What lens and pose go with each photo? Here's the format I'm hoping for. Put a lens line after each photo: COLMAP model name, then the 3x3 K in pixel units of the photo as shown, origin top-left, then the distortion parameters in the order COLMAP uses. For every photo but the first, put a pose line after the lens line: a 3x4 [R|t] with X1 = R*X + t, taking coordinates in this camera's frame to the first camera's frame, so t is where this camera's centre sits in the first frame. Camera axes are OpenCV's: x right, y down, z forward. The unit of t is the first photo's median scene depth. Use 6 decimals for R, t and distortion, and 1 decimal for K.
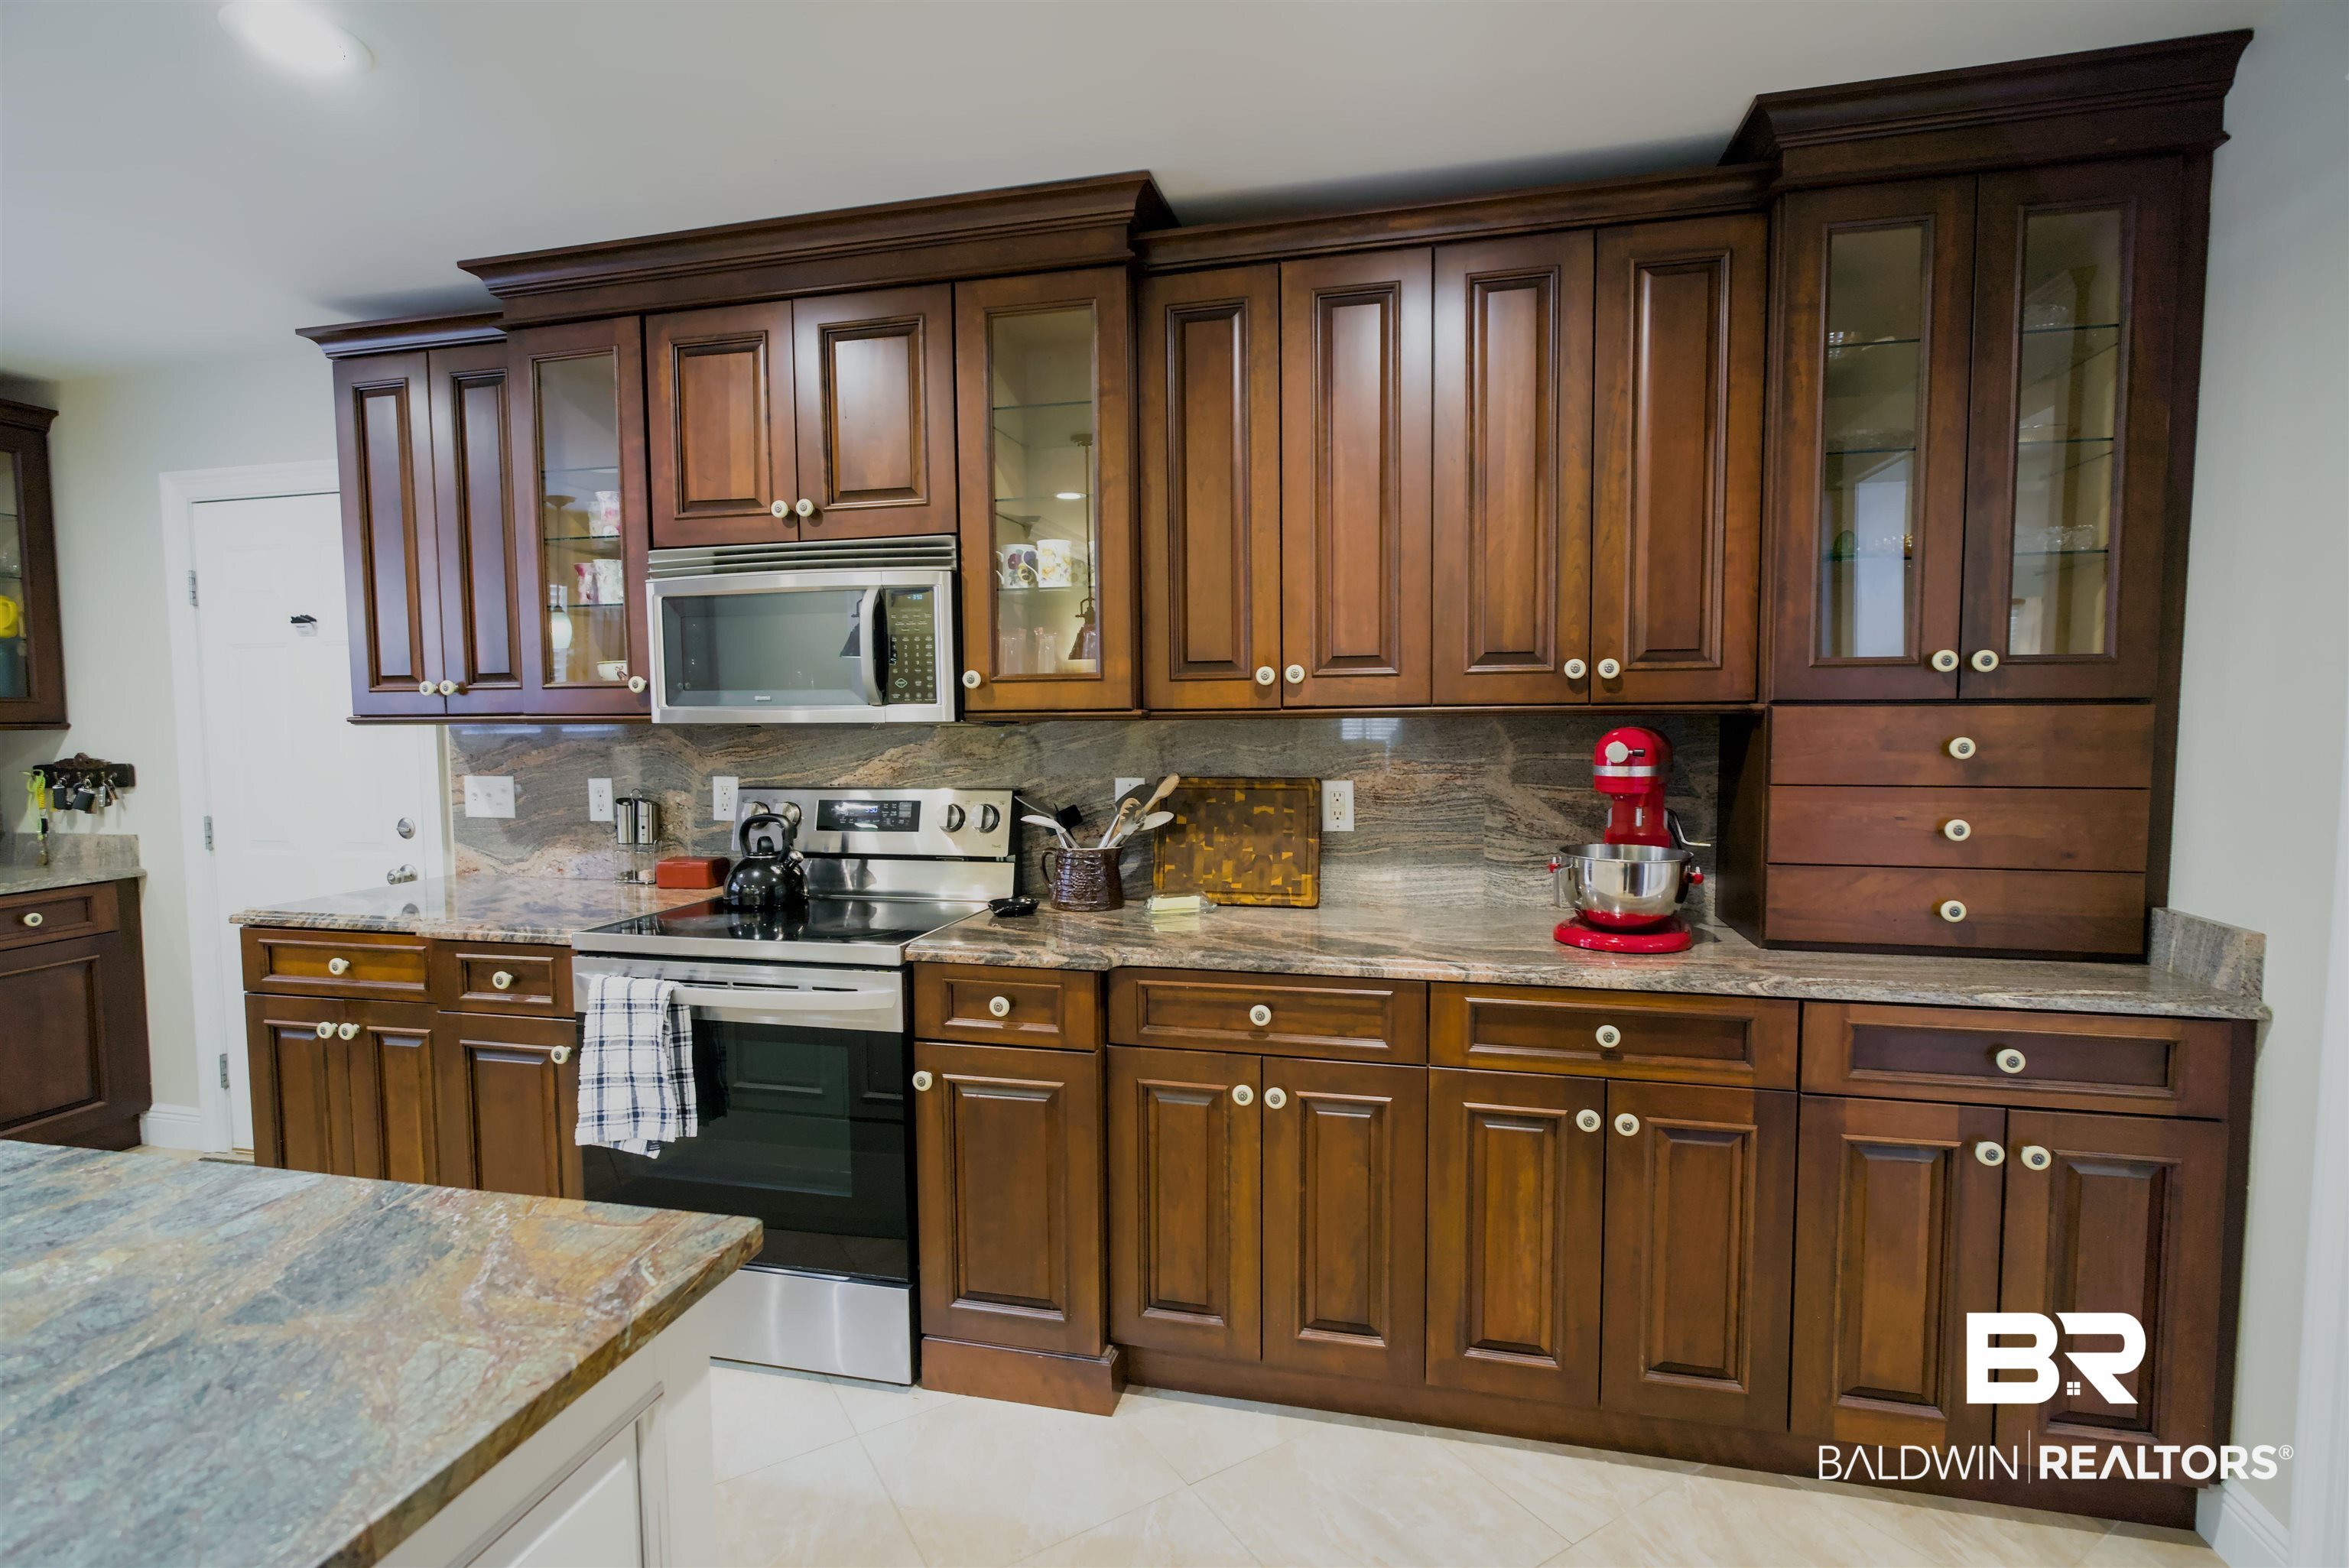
lens RADIAL K [[1083.5, 0, 1174.5], [0, 1083.5, 784.0], [0, 0, 1]] dist [0.000057, 0.000139]
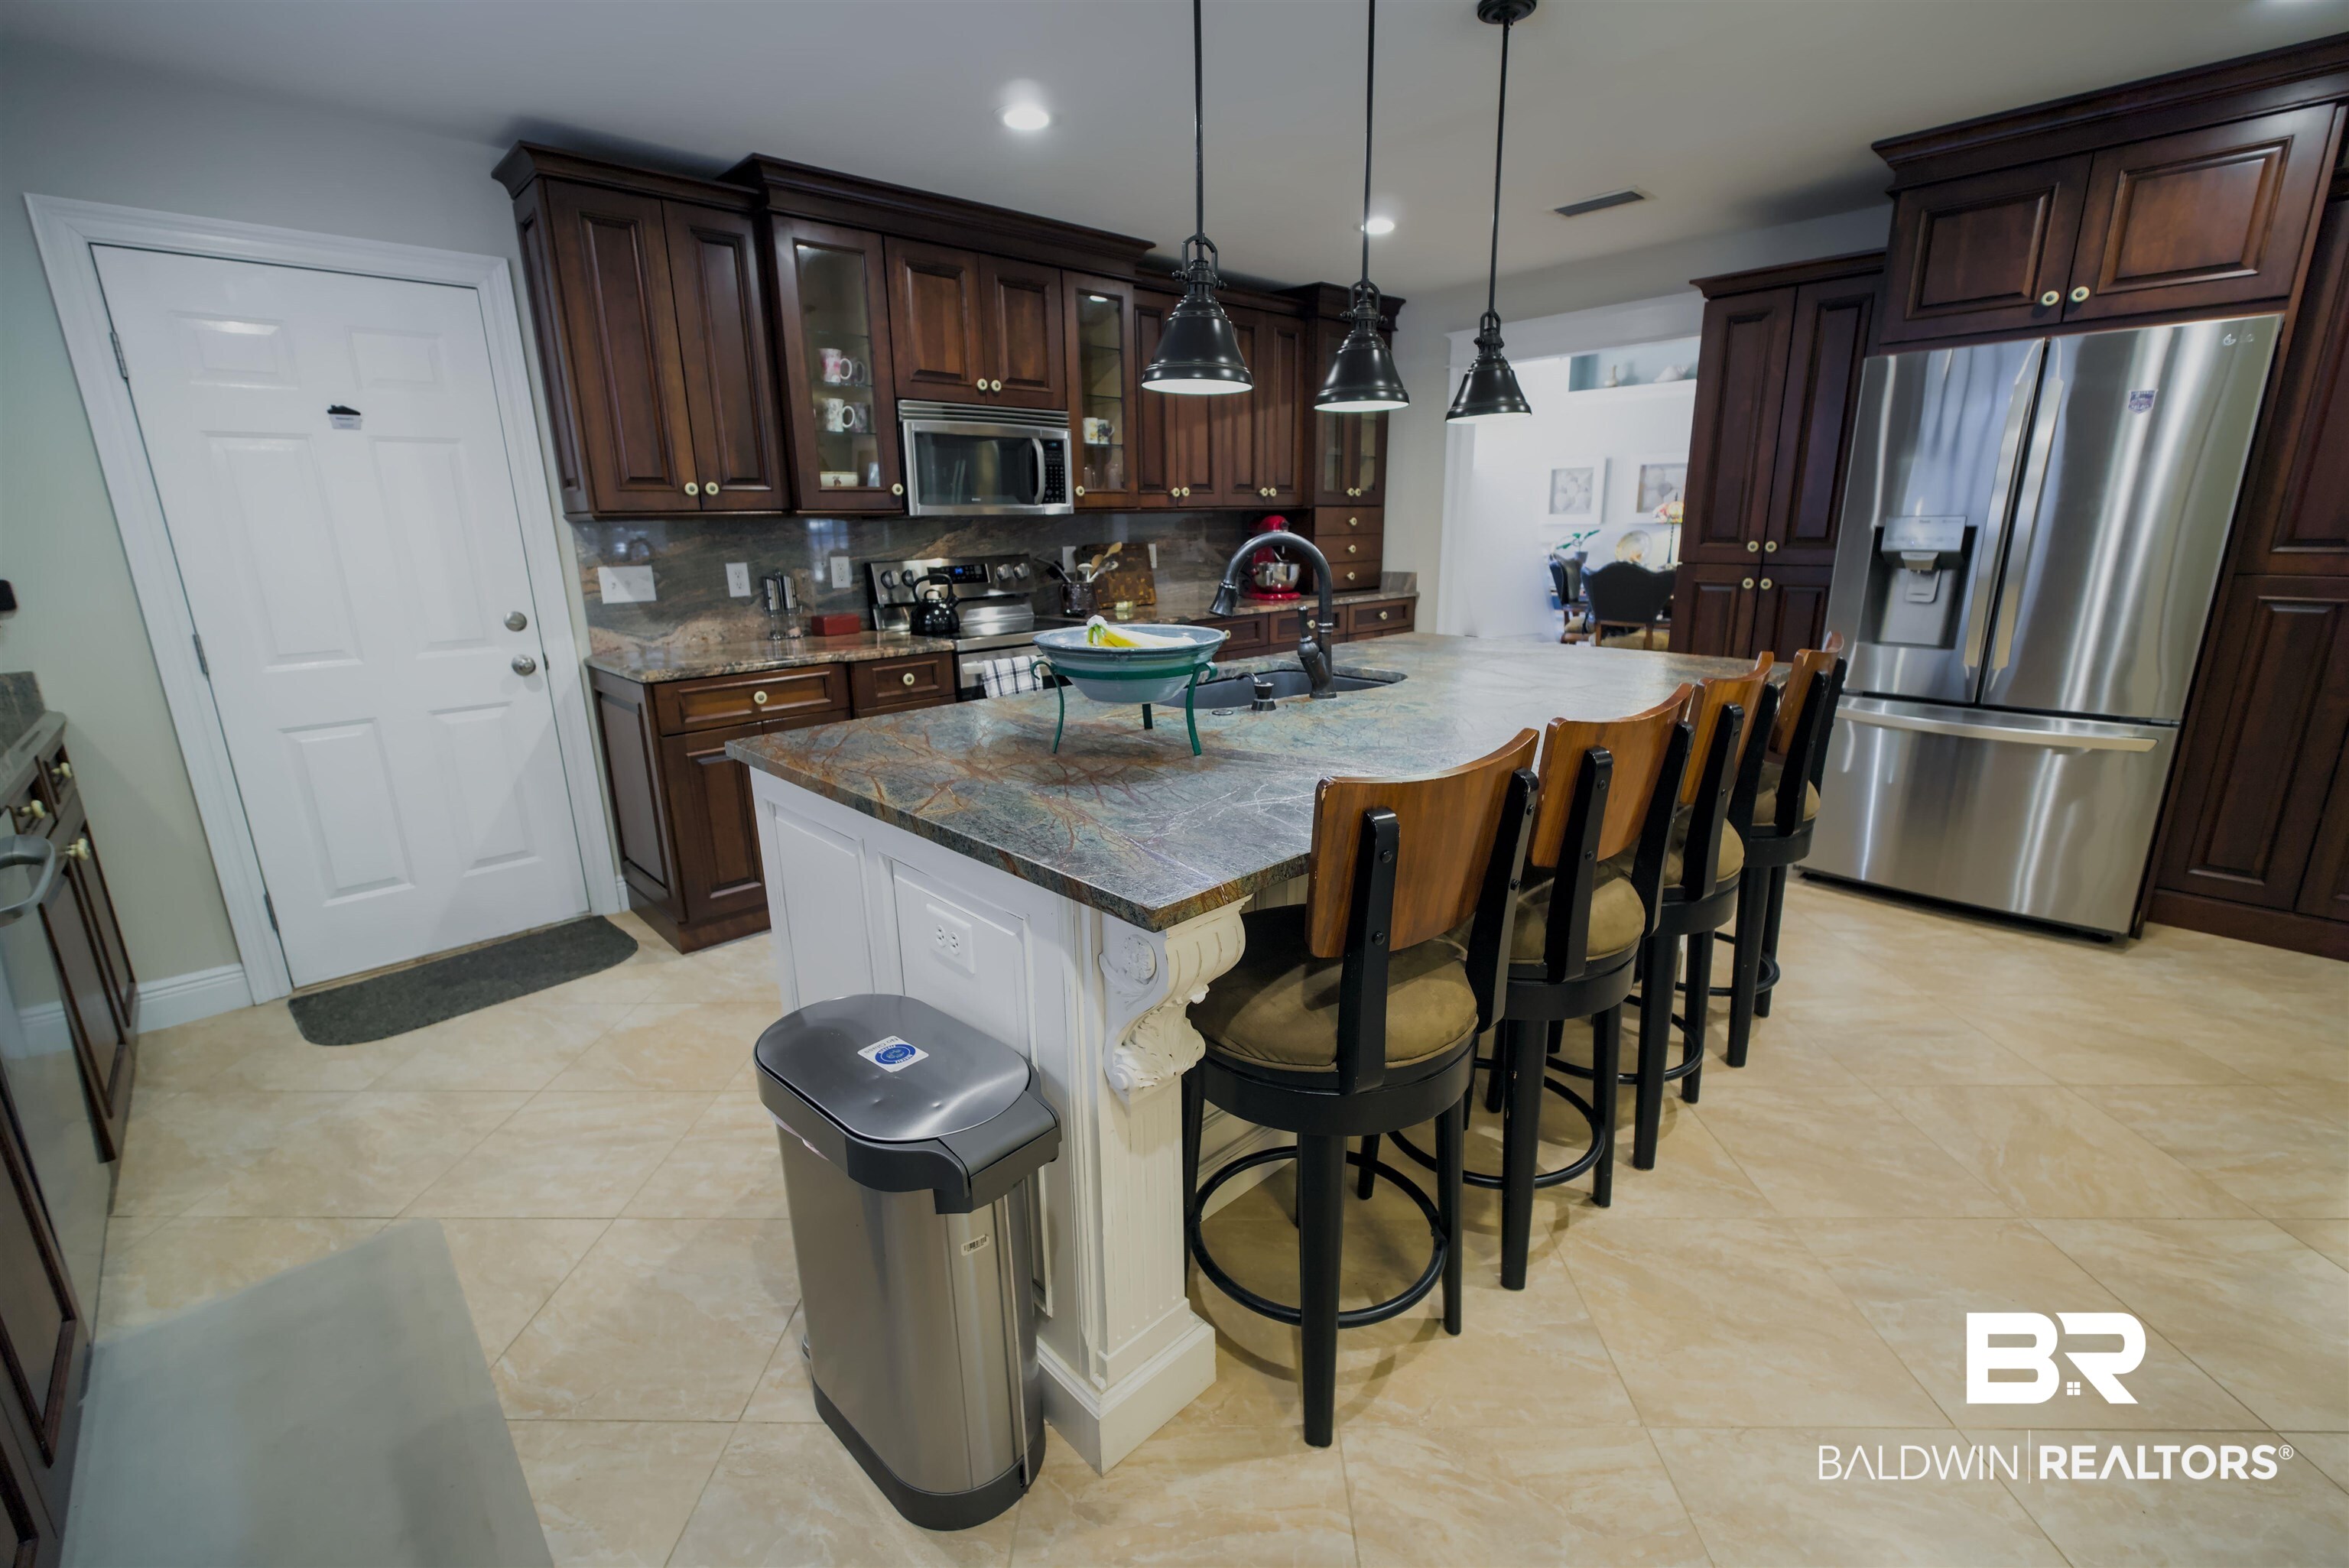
lens RADIAL K [[987.9, 0, 1174.5], [0, 987.9, 784.0], [0, 0, 1]] dist [-0.002219, -0.000185]
pose [[0.554006, -0.217311, 0.803650, -1.511786], [0.068042, 0.973920, 0.216447, 0.039604], [-0.829727, -0.065231, 0.554344, -0.139150]]
